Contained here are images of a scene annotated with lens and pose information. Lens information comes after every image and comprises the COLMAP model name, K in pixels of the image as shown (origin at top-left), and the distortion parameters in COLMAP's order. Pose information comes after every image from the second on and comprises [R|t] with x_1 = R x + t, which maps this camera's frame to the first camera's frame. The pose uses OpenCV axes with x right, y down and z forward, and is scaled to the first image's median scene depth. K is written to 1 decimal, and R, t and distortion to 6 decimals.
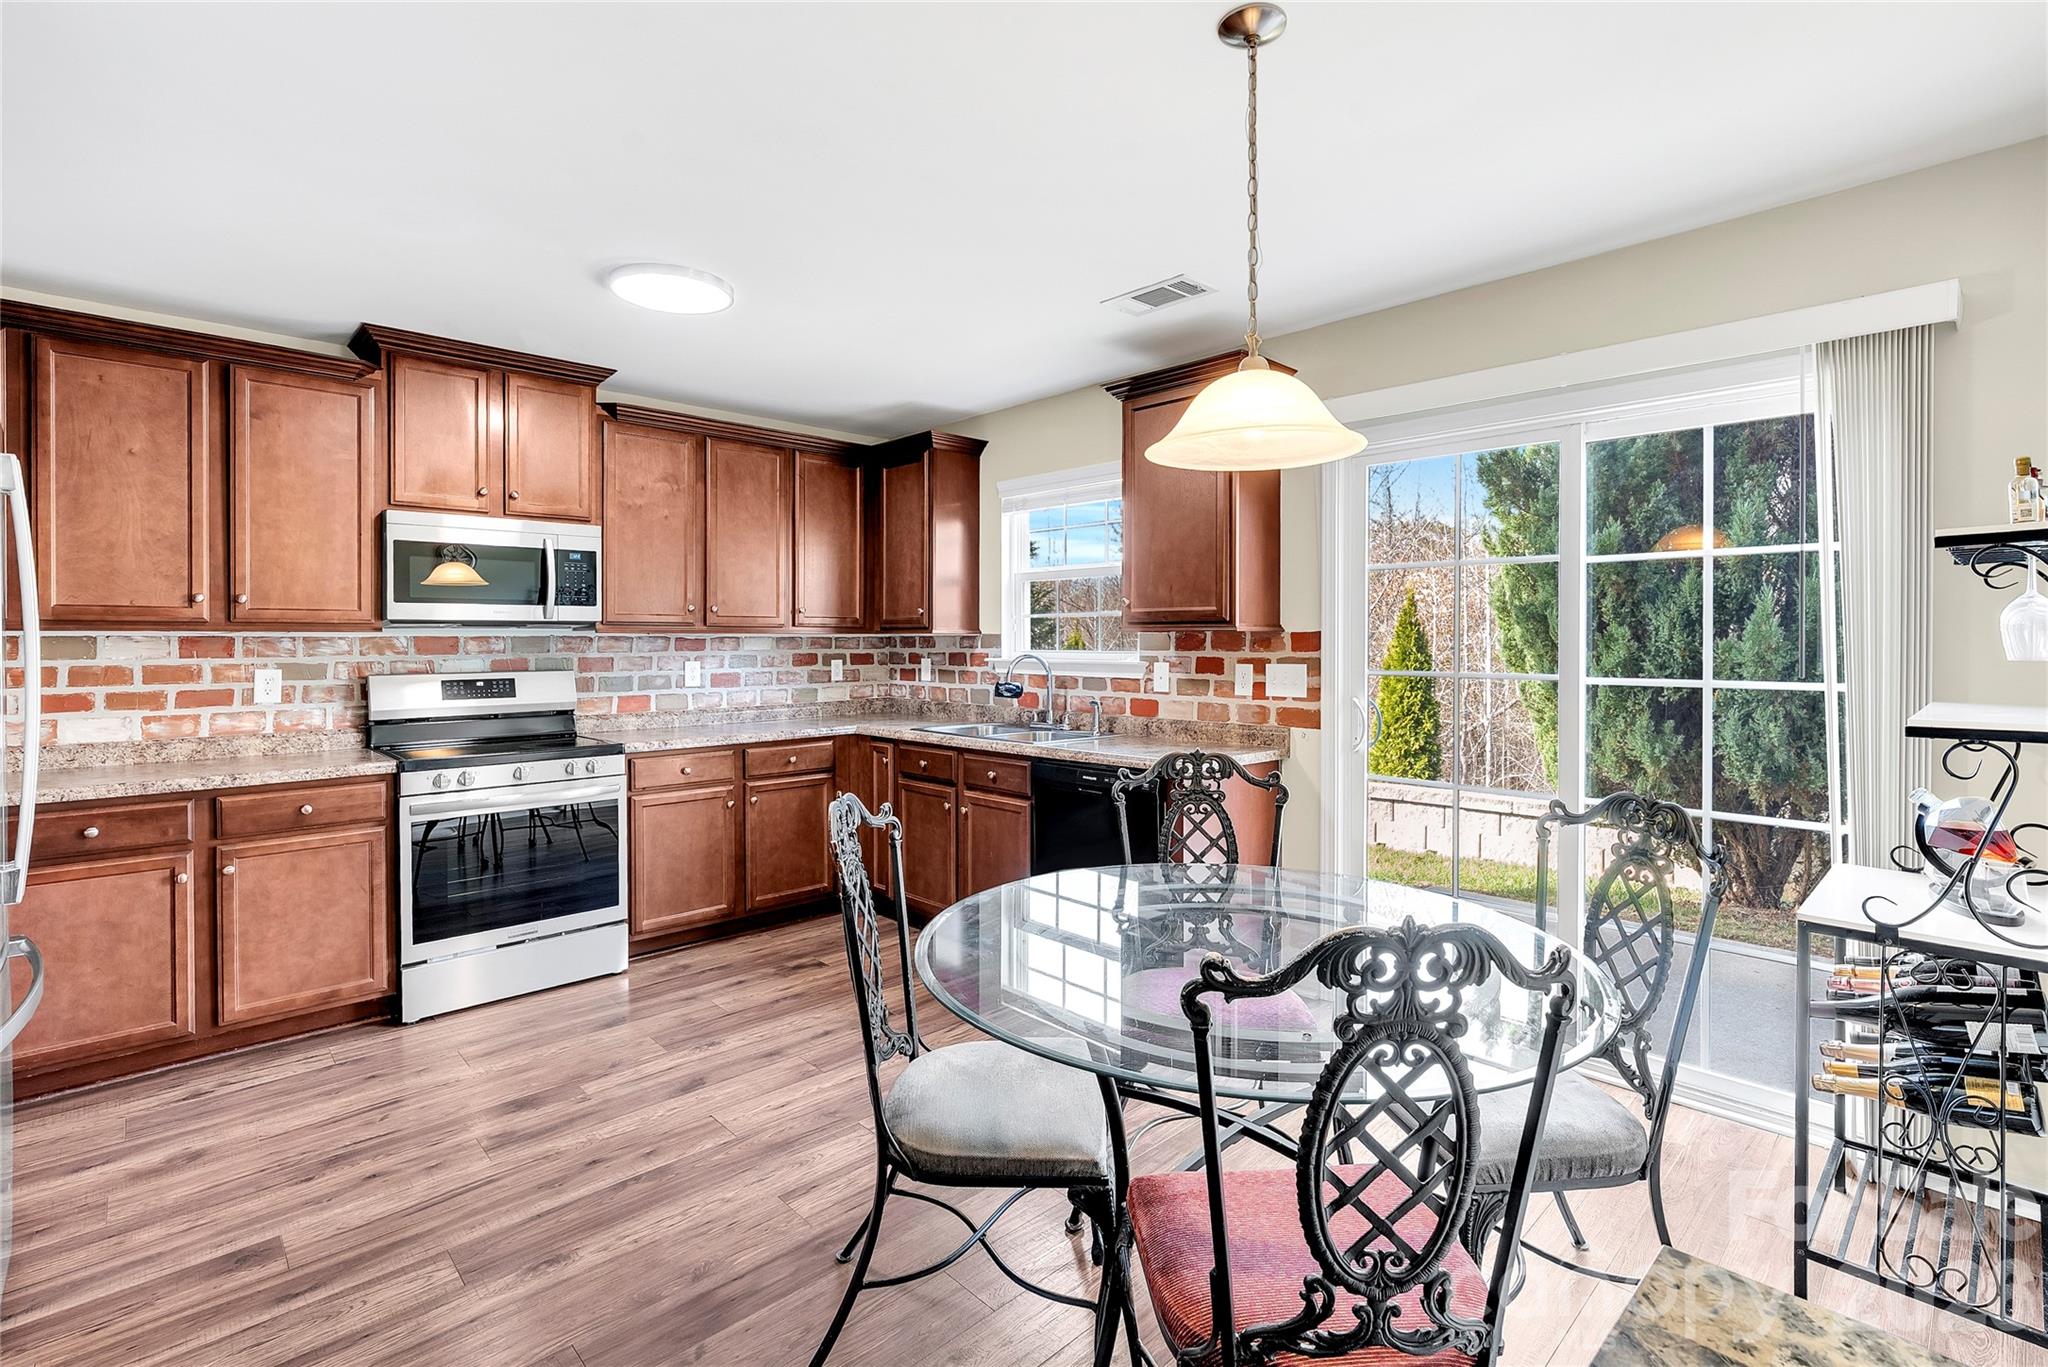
lens RADIAL K [[921.7, 0, 1056.5], [0, 921.7, 654.8], [0, 0, 1]] dist [-0.002327, 0.000558]
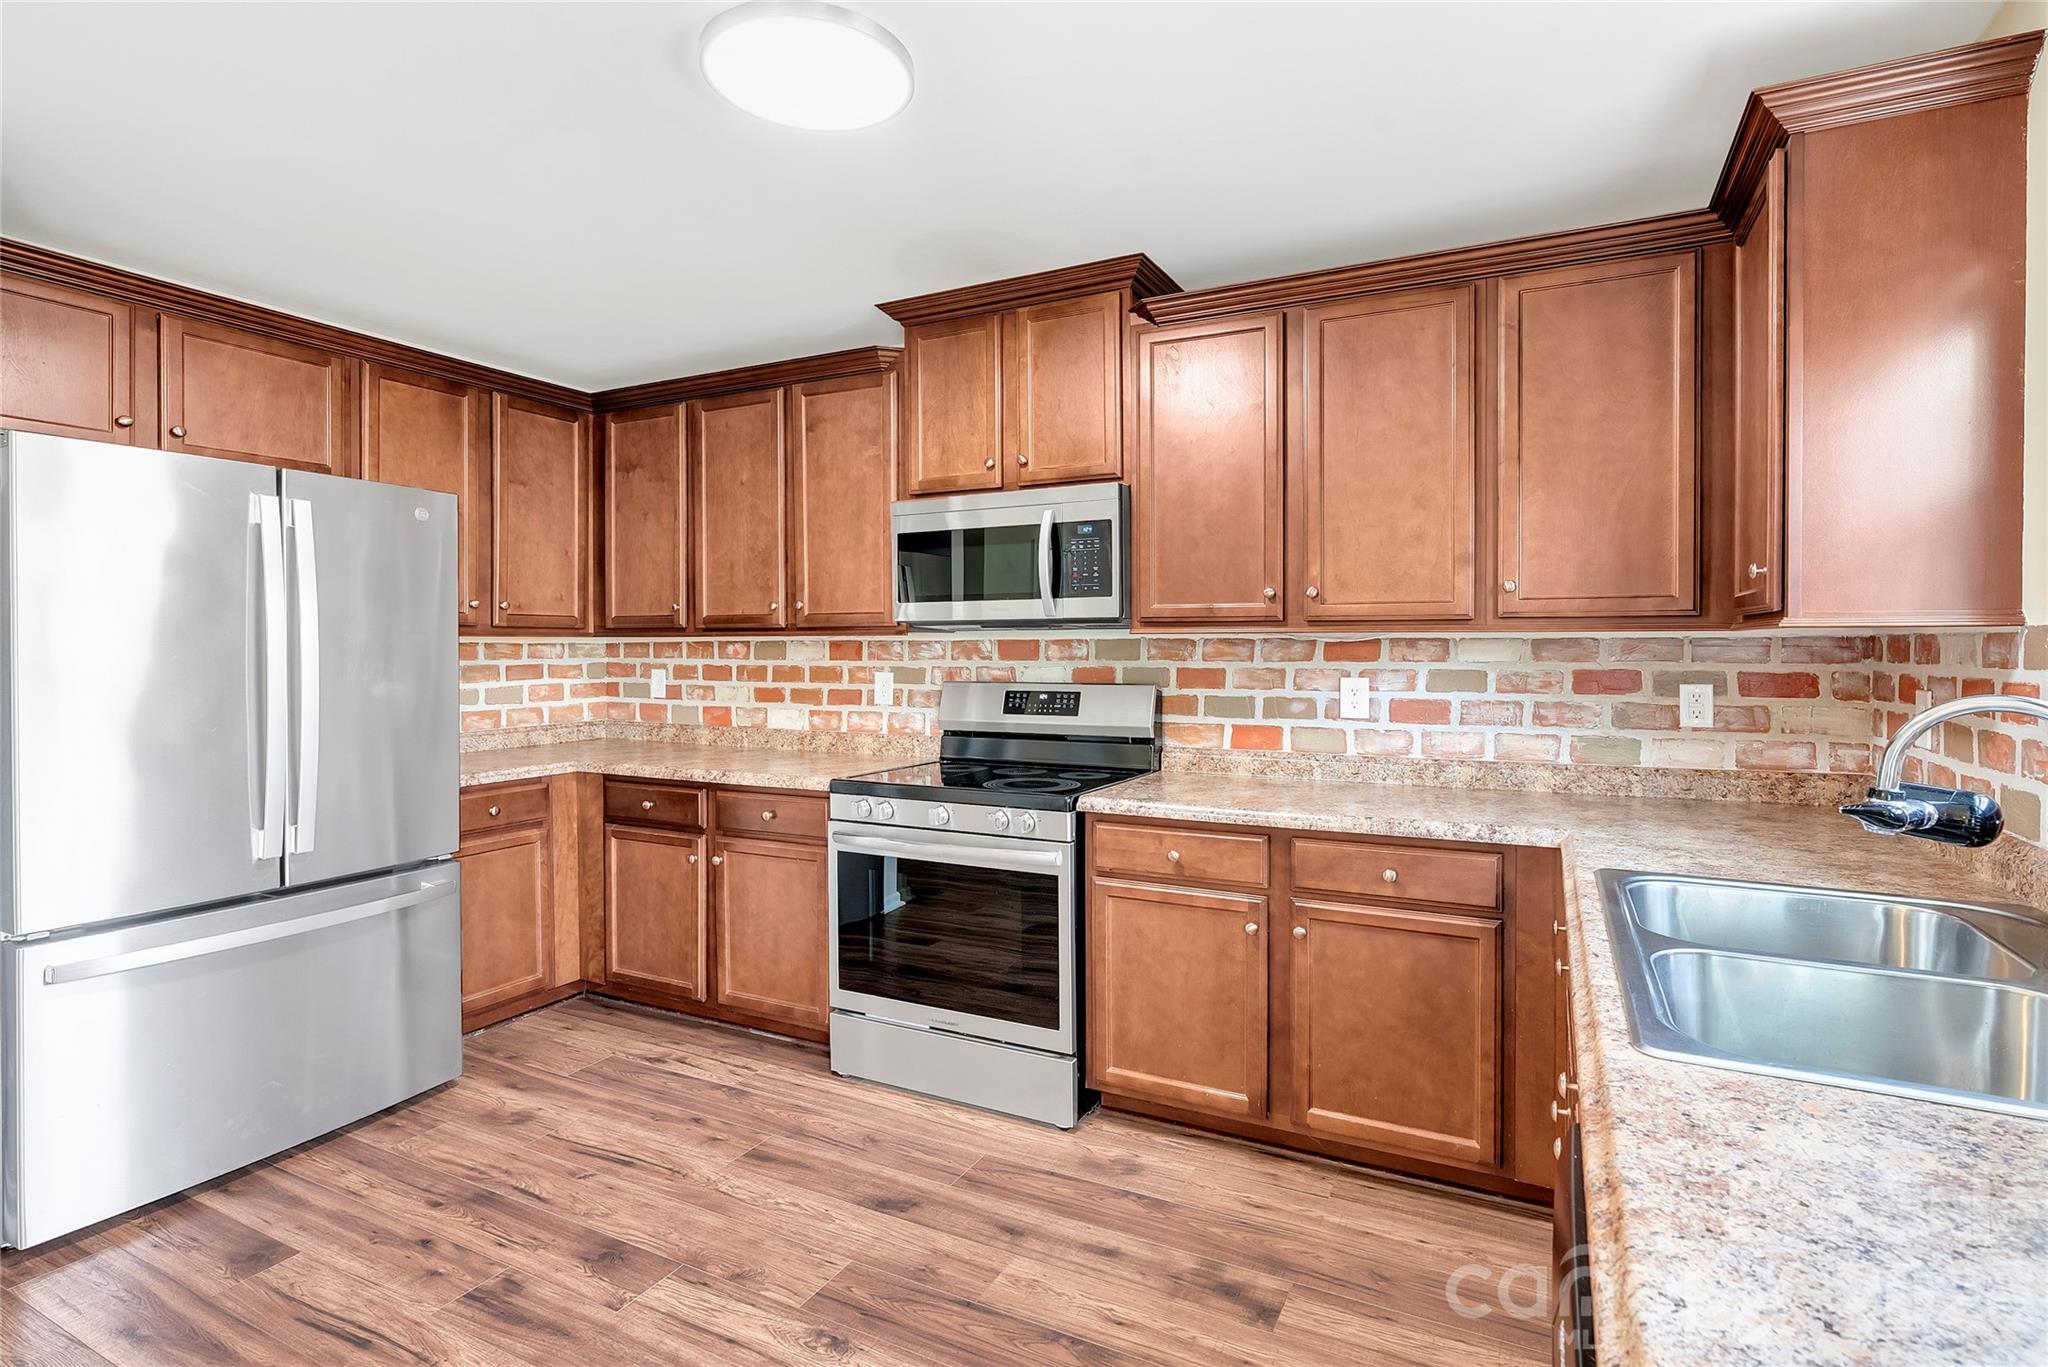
lens RADIAL K [[921.7, 0, 1056.5], [0, 921.7, 654.8], [0, 0, 1]] dist [-0.002327, 0.000558]
pose [[0.307825, 0.010266, -0.951388, 0.189283], [-0.015313, 0.999866, 0.005835, -0.012644], [0.951320, 0.012772, 0.307941, 0.845697]]
